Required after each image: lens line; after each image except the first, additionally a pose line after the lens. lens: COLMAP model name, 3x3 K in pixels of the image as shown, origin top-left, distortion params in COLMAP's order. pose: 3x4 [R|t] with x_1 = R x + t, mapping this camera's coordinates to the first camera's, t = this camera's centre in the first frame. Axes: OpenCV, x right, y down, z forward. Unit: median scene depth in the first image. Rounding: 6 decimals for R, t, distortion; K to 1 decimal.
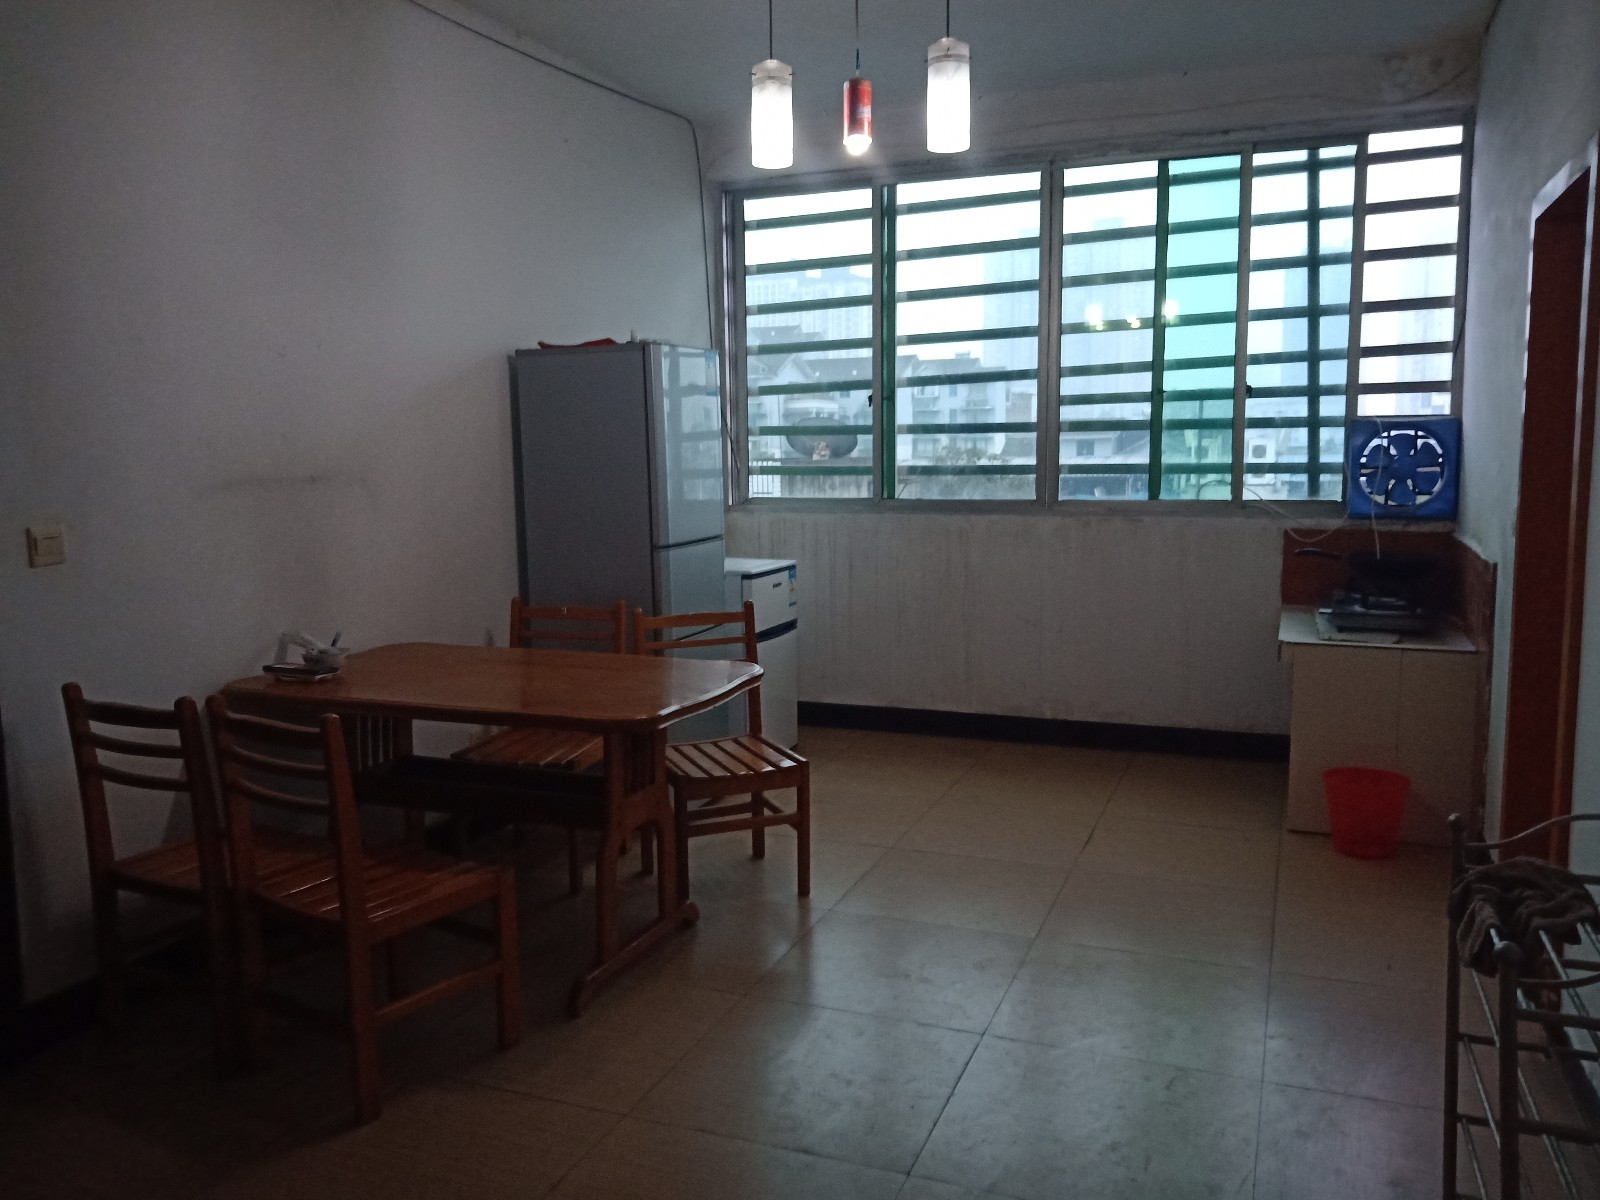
lens RADIAL K [[1219.0, 0, 800.0], [0, 1219.0, 600.0], [0, 0, 1]] dist [0.104337, 0.001049]
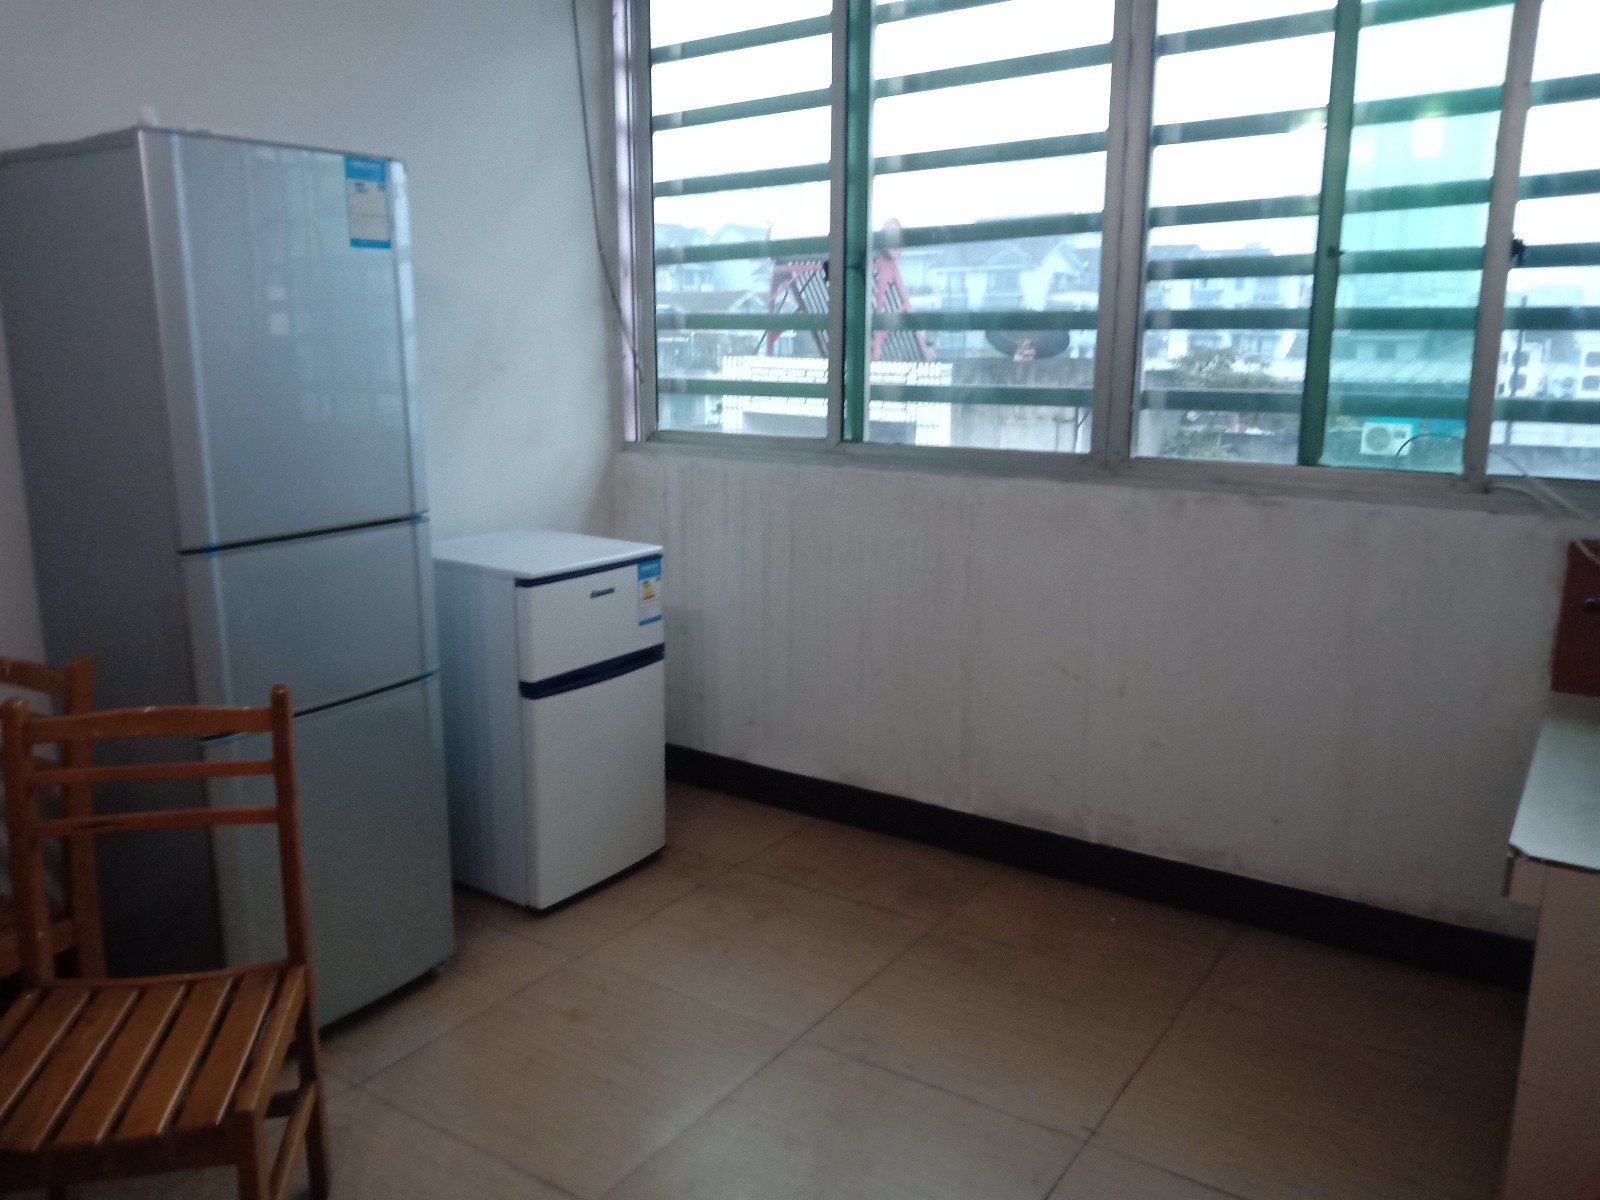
lens RADIAL K [[1212.8, 0, 800.0], [0, 1212.8, 600.0], [0, 0, 1]] dist [0.008559, -0.004016]
pose [[0.975718, 0.057521, -0.211344, 0.186659], [-0.039332, 0.995229, 0.089287, -0.061288], [0.215471, -0.078807, 0.973325, 0.441234]]
